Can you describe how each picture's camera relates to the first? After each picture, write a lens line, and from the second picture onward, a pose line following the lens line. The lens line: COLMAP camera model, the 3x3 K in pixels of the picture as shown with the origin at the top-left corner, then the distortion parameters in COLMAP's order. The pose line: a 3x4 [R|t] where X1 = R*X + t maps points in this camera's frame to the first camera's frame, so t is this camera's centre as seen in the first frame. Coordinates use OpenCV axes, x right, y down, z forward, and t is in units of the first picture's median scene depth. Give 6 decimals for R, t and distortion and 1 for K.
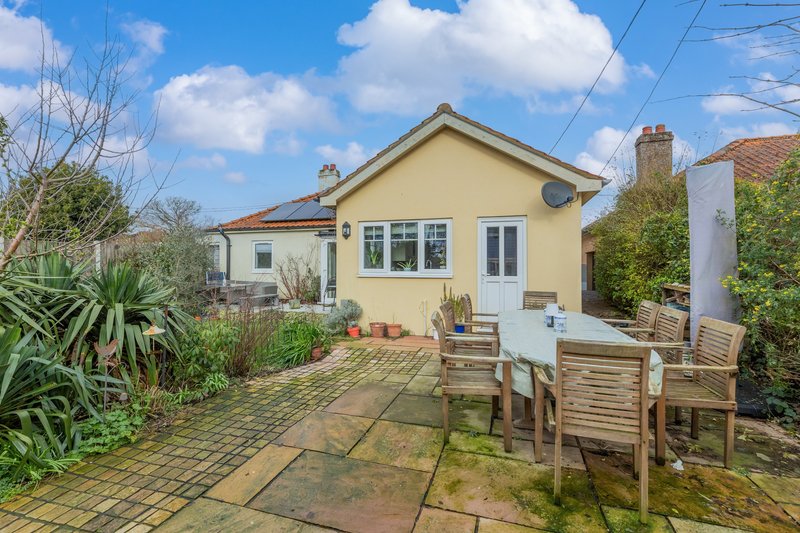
lens RADIAL K [[331.7, 0, 401.6], [0, 331.7, 263.7], [0, 0, 1]] dist [0.000219, -0.000199]
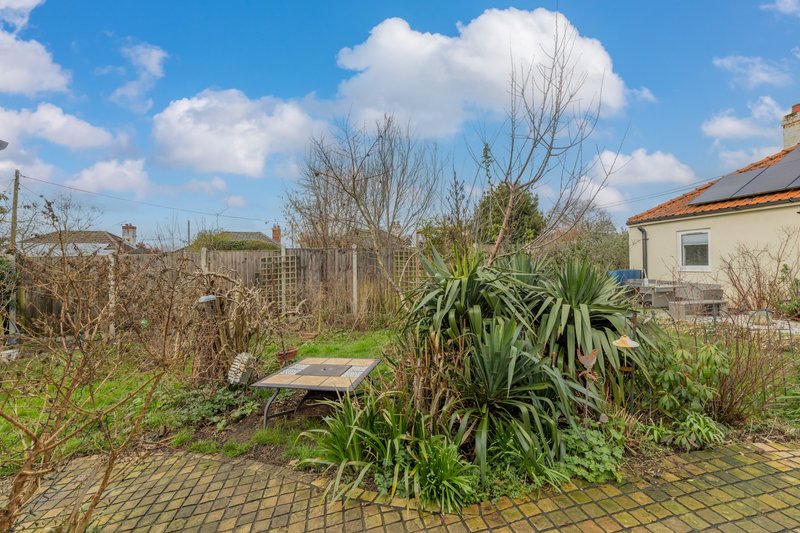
lens RADIAL K [[320.3, 0, 401.9], [0, 320.3, 264.5], [0, 0, 1]] dist [0.000980, 0.000023]
pose [[0.477973, -0.005432, -0.878358, -0.312368], [0.014339, 0.999896, 0.001620, 0.002921], [0.878258, -0.013369, 0.478001, 0.144654]]
